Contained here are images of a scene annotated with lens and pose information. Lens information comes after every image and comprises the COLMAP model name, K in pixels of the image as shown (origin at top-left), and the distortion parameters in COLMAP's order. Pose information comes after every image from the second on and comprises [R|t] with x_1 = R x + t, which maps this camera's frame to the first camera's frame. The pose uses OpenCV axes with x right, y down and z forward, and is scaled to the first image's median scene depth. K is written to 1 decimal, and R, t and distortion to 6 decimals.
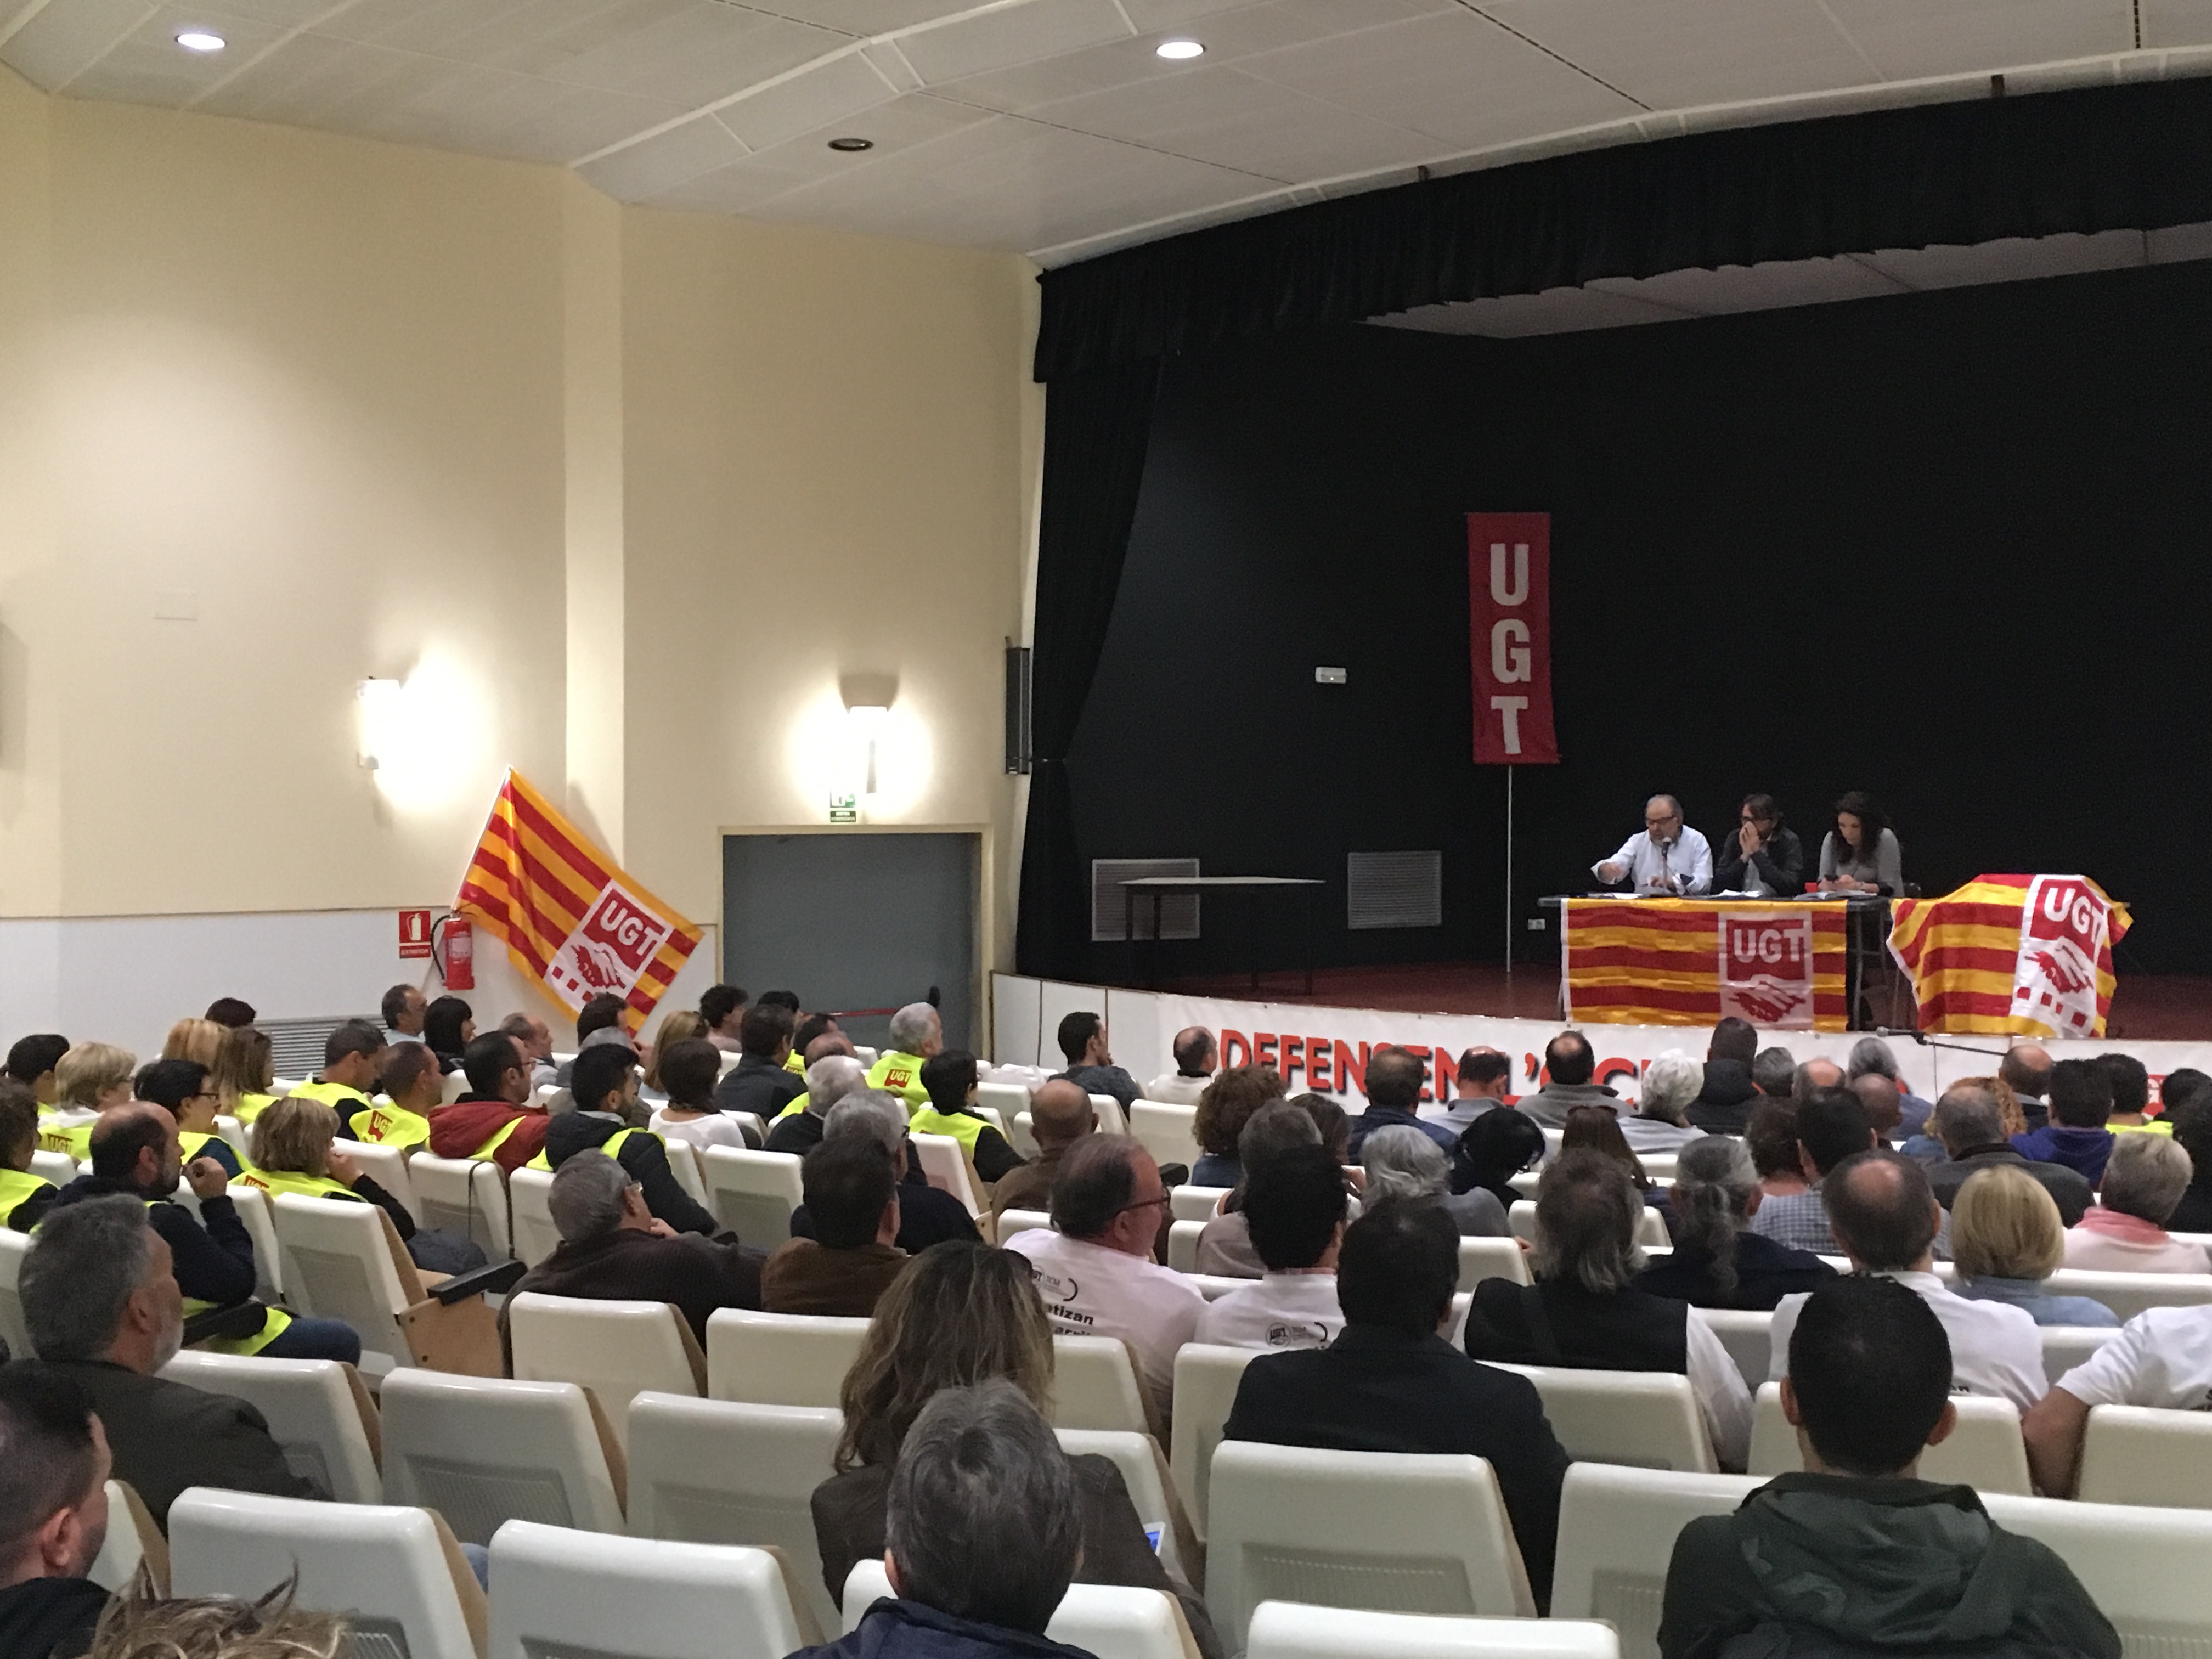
lens RADIAL K [[2562.5, 0, 1106.0], [0, 2562.5, 829.5], [0, 0, 1]] dist [0.027223, 0.029399]
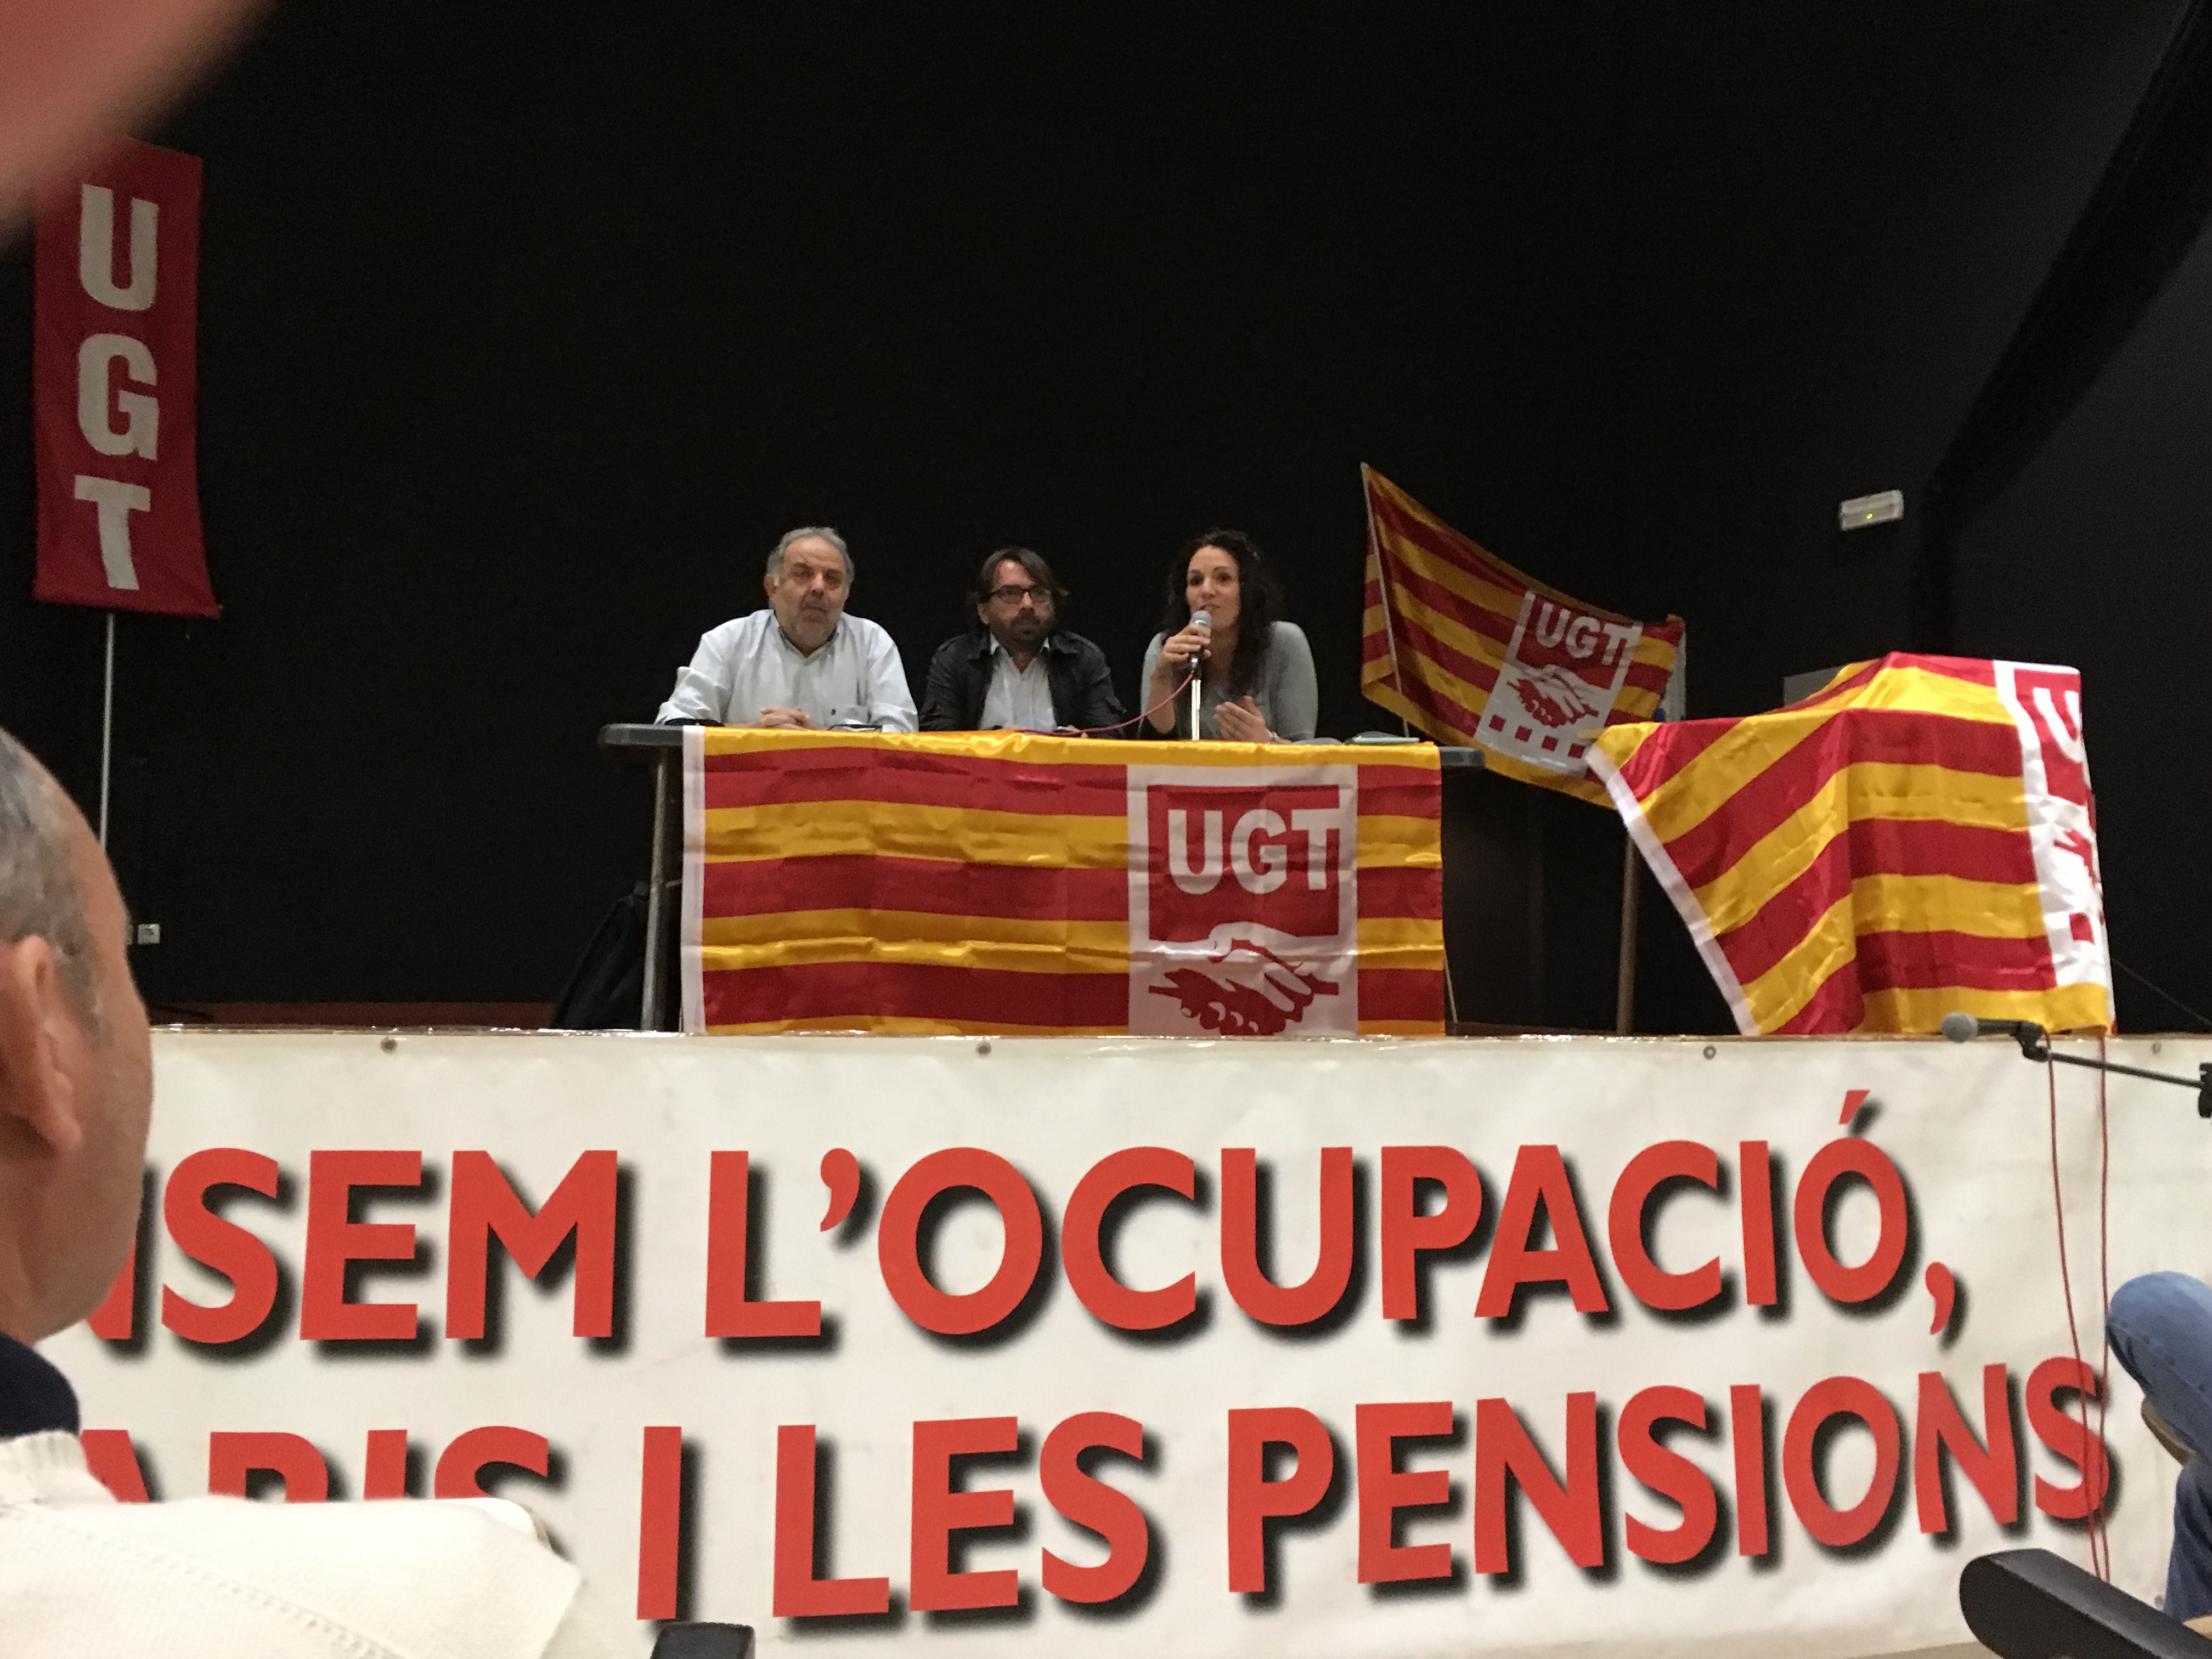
lens RADIAL K [[2038.5, 0, 1106.0], [0, 2038.5, 829.5], [0, 0, 1]] dist [0.053791, 0.004211]
pose [[0.712417, 0.062244, 0.698990, 0.020006], [-0.006443, 0.996597, -0.082178, 0.065420], [-0.701727, 0.054042, 0.710394, 0.760463]]
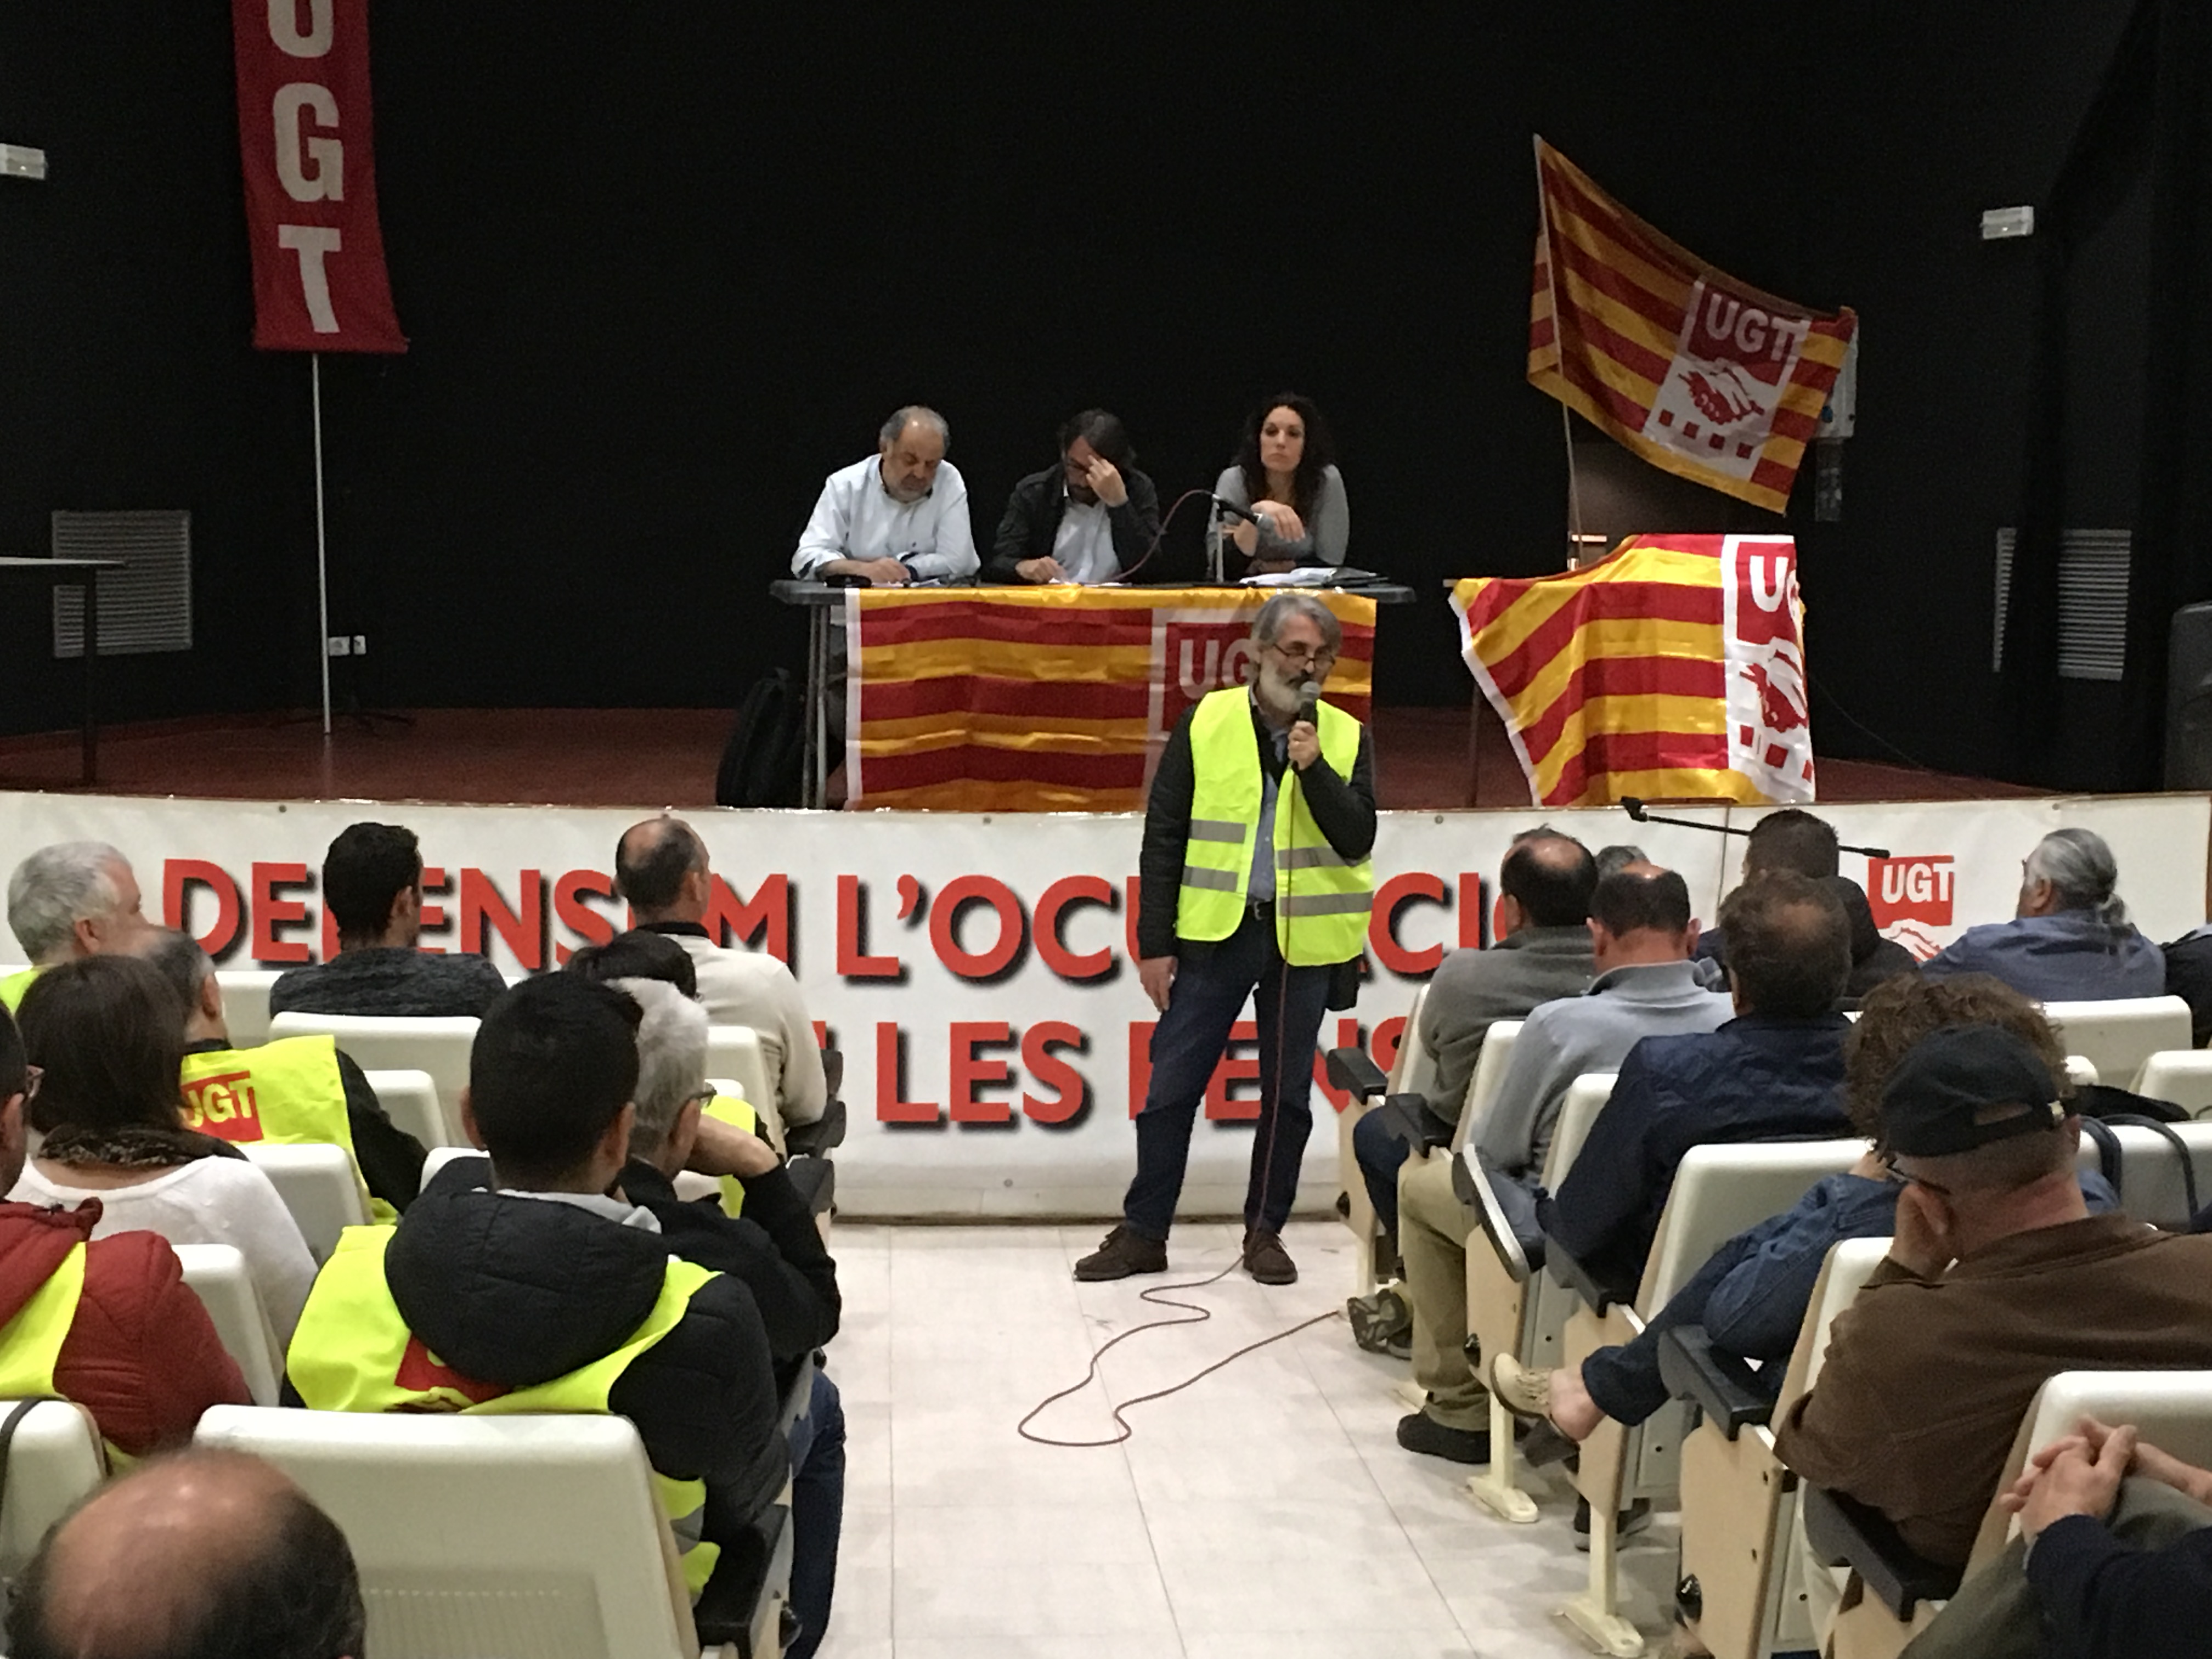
lens RADIAL K [[3696.7, 0, 1106.0], [0, 3696.7, 829.5], [0, 0, 1]] dist [0.026737, 0.092072]
pose [[0.804441, -0.043524, 0.592437, -0.236634], [-0.005155, 0.996763, 0.080227, 0.015530], [-0.594011, -0.067592, 0.801612, 0.343787]]
